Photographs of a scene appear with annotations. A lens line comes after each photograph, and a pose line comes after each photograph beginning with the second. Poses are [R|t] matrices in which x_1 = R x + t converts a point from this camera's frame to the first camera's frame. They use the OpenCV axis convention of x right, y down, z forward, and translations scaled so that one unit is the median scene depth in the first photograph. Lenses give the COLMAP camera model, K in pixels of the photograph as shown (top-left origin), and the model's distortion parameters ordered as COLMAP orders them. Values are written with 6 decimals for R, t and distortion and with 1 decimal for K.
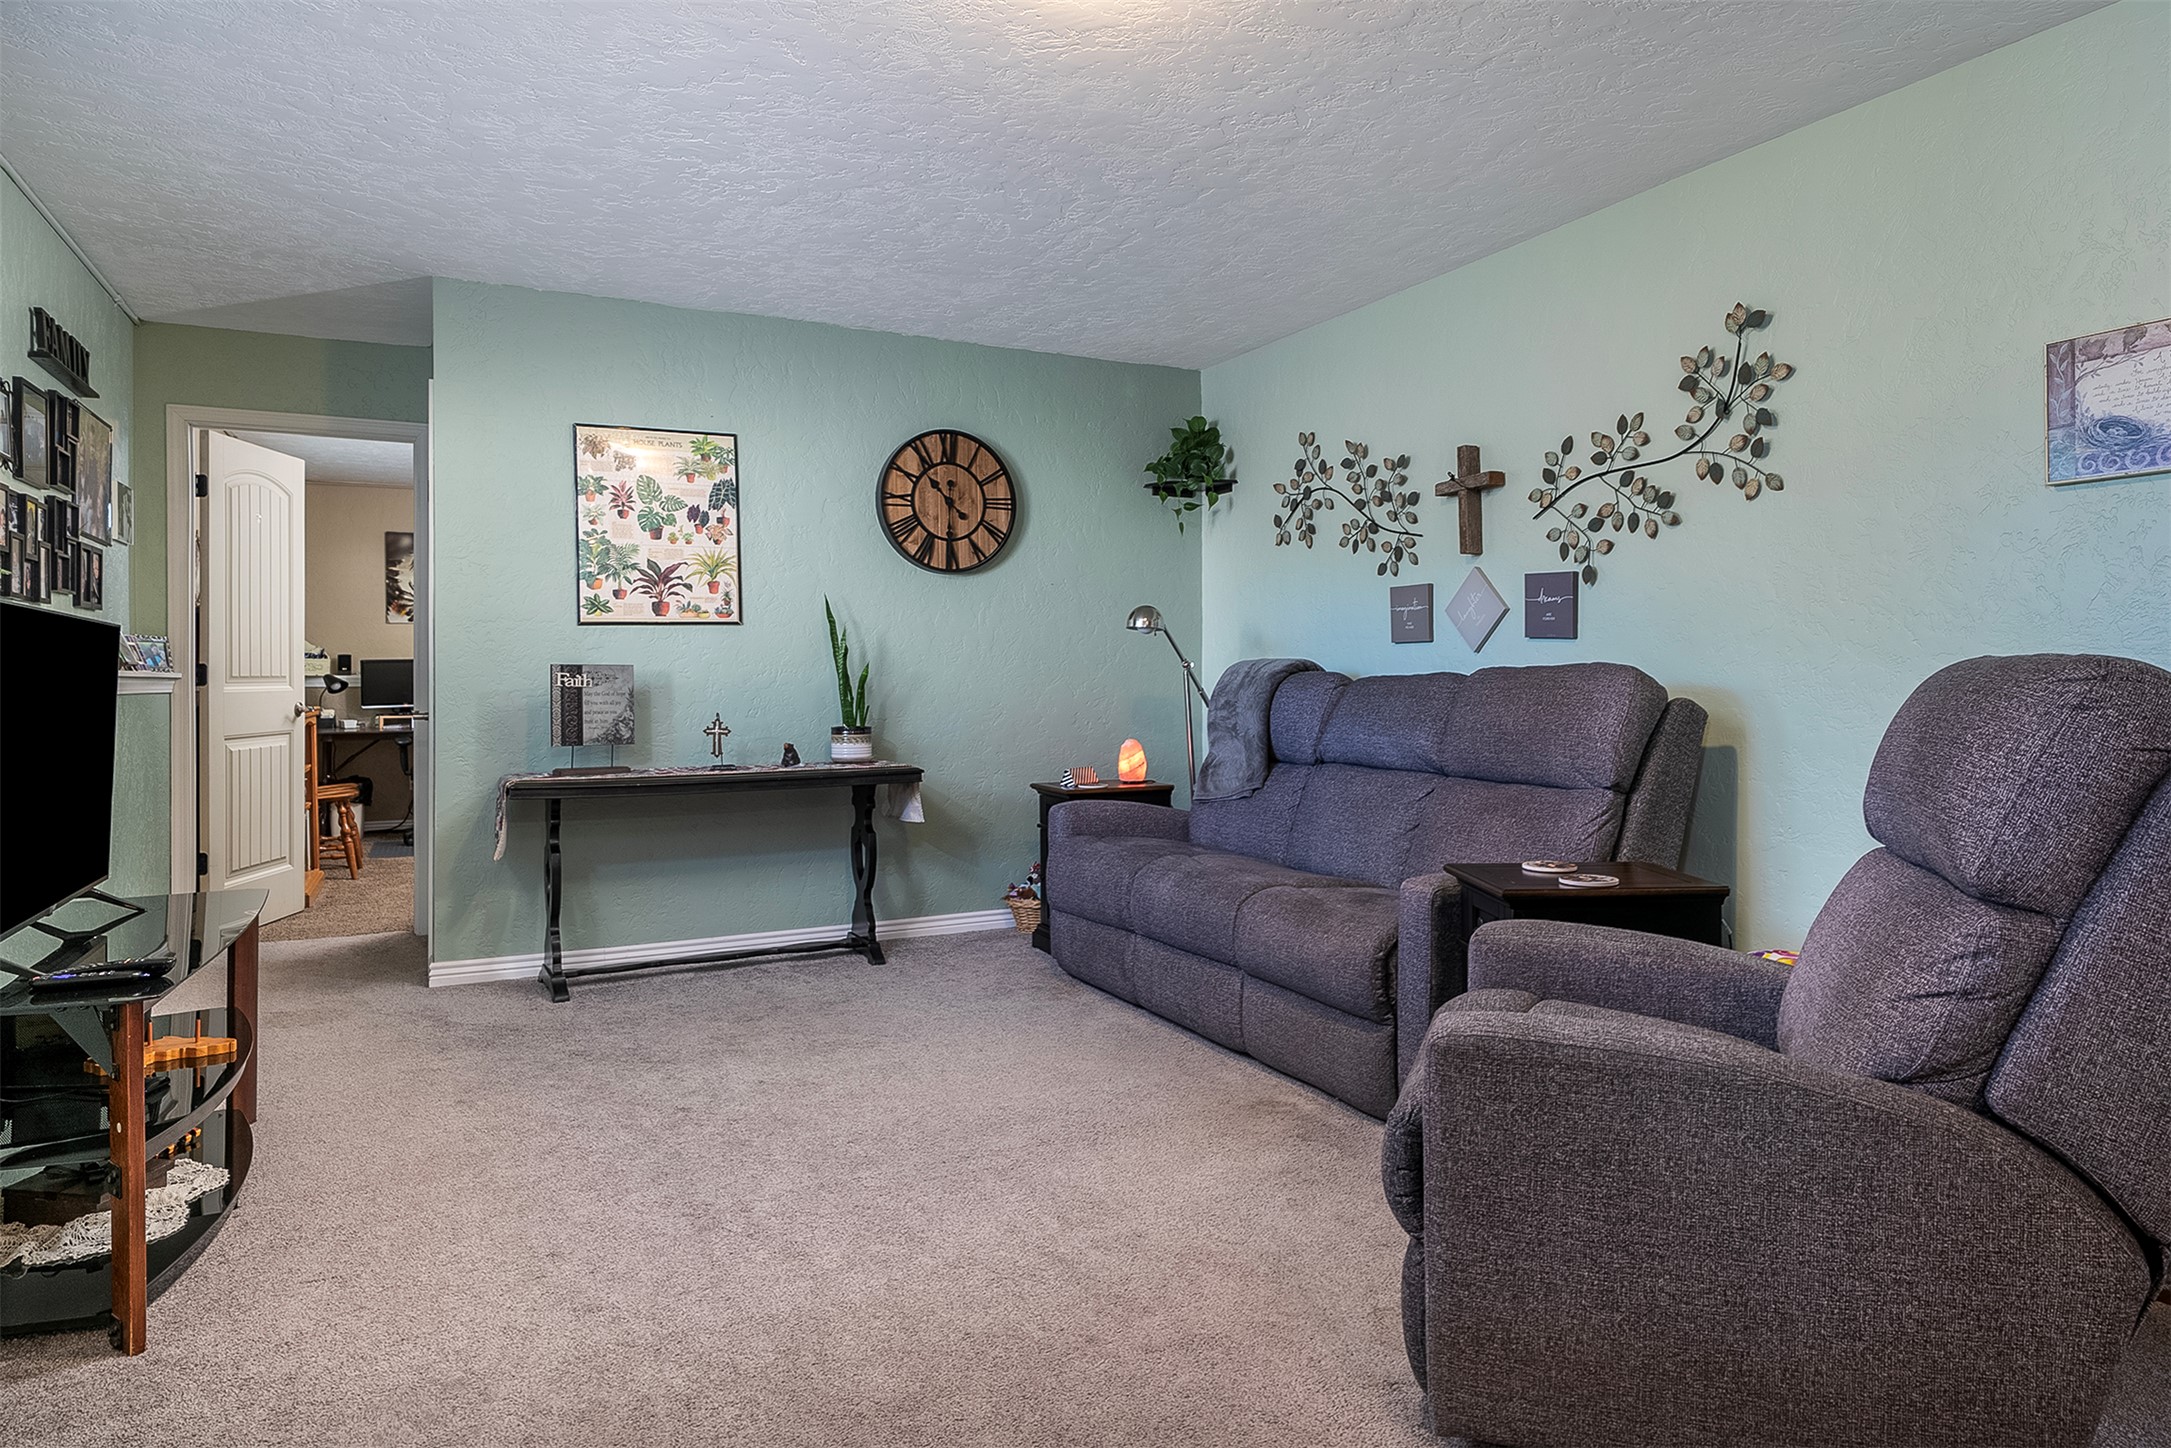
lens RADIAL K [[1289.5, 0, 1106.5], [0, 1289.5, 654.3], [0, 0, 1]] dist [0.001493, 0.000465]
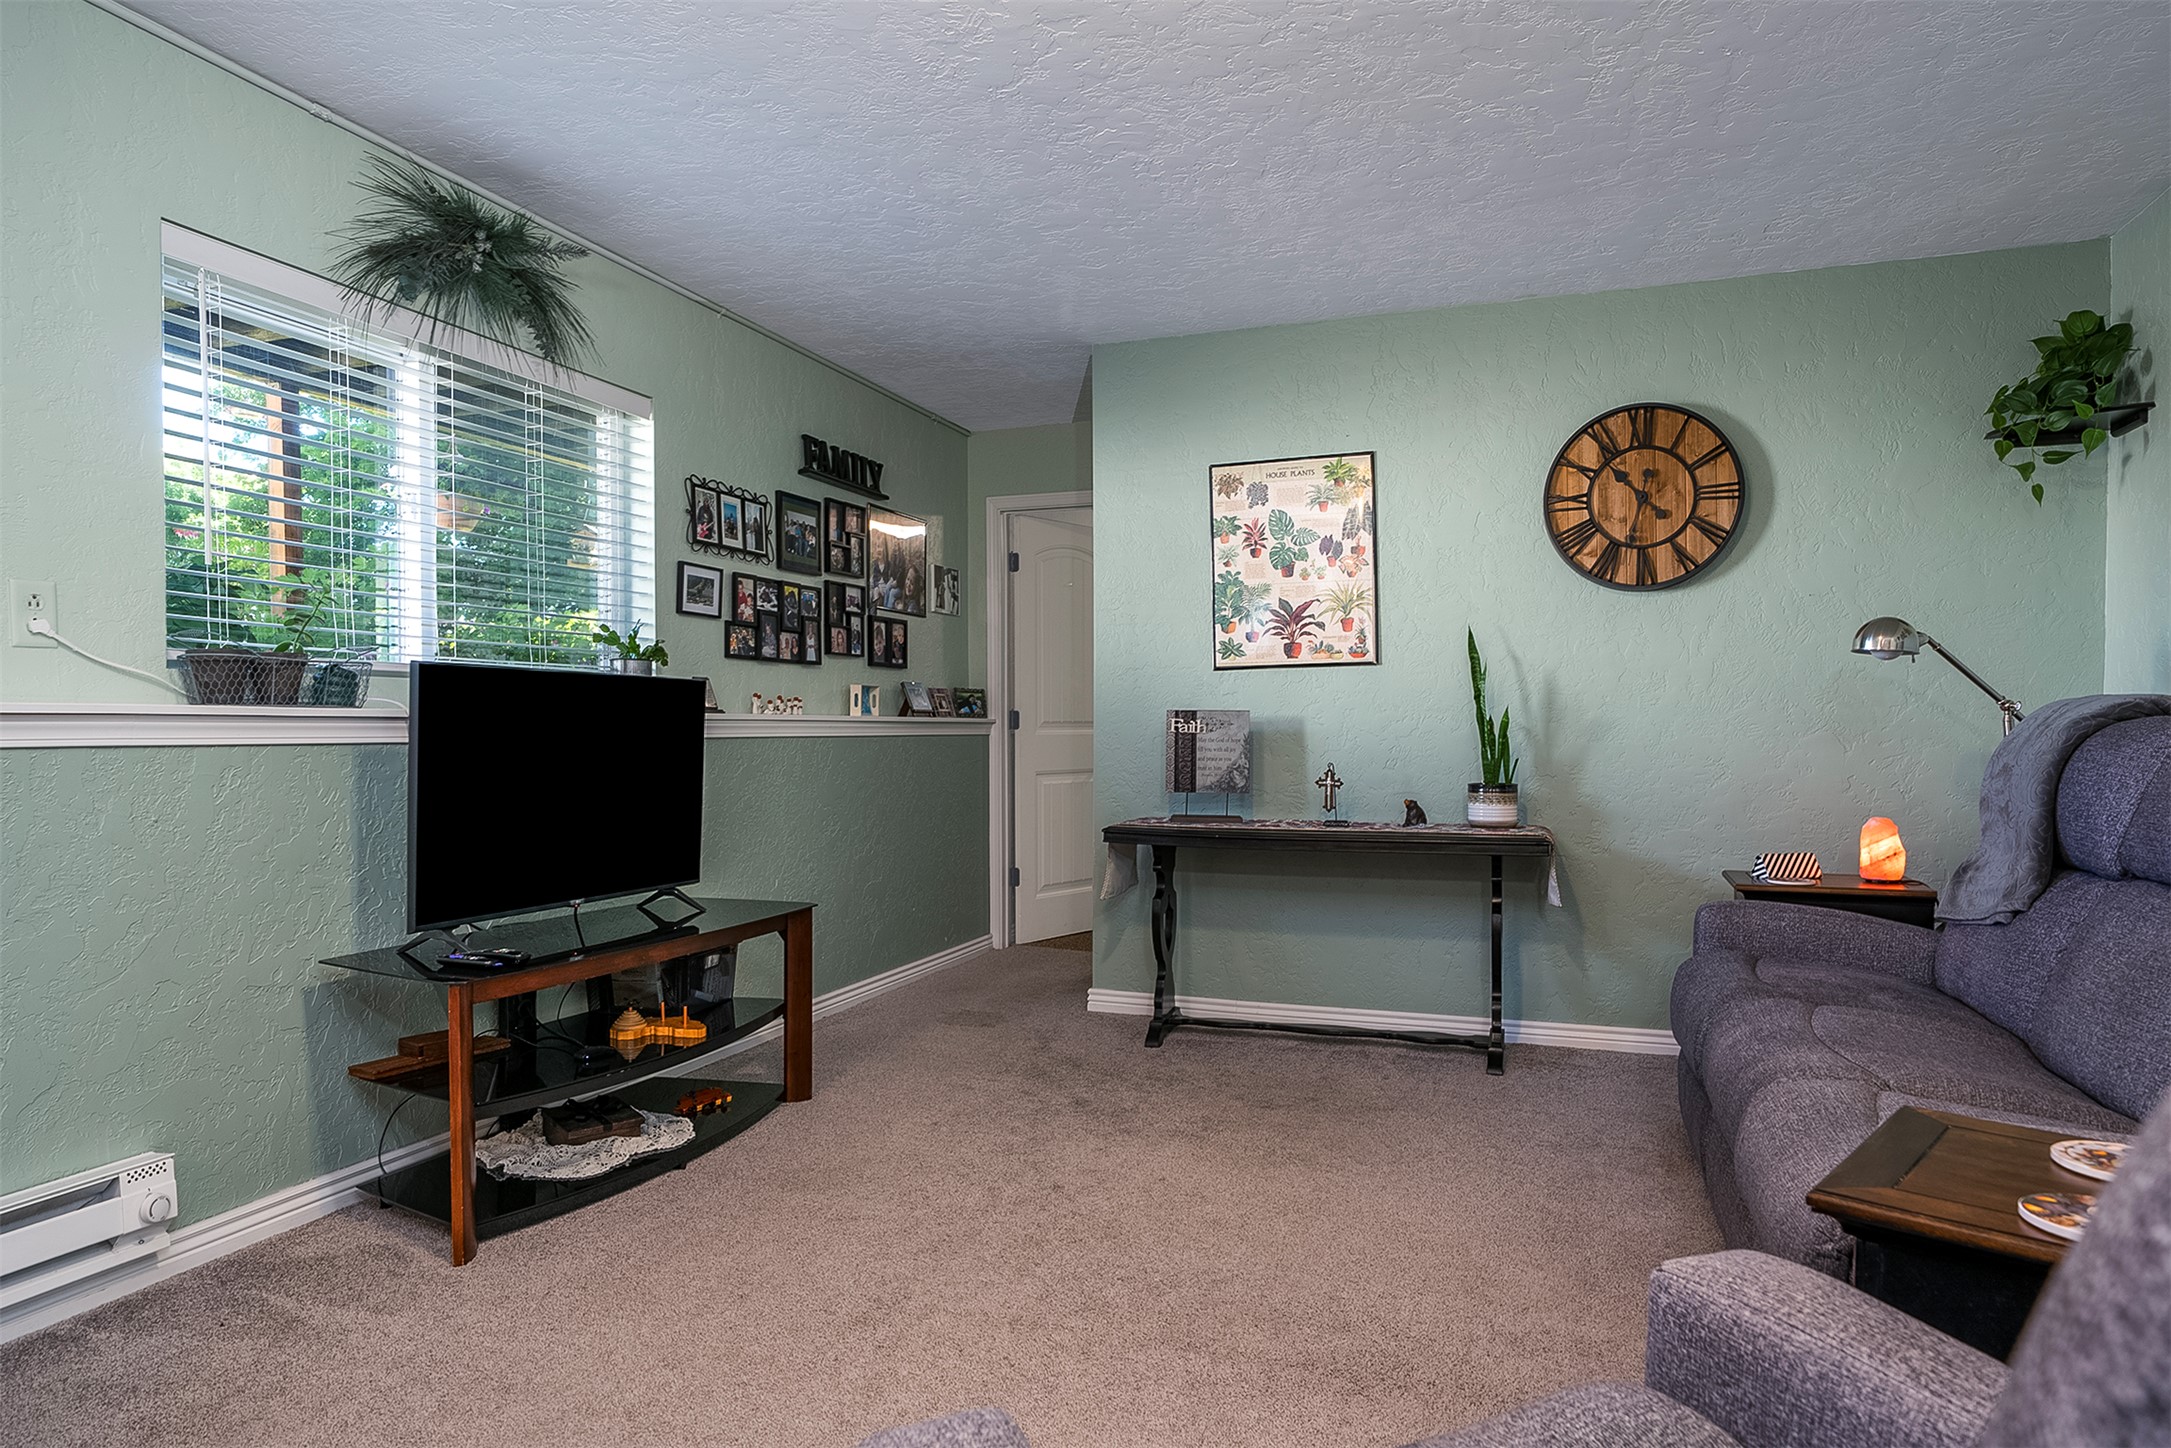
lens RADIAL K [[1279.2, 0, 1085.2], [0, 1279.2, 737.0], [0, 0, 1]] dist [0.005686, -0.000354]
pose [[0.687609, 0.010407, -0.726007, 0.227238], [0.009579, 0.999680, 0.023402, 0.004545], [0.726018, -0.023045, 0.687289, 0.249173]]
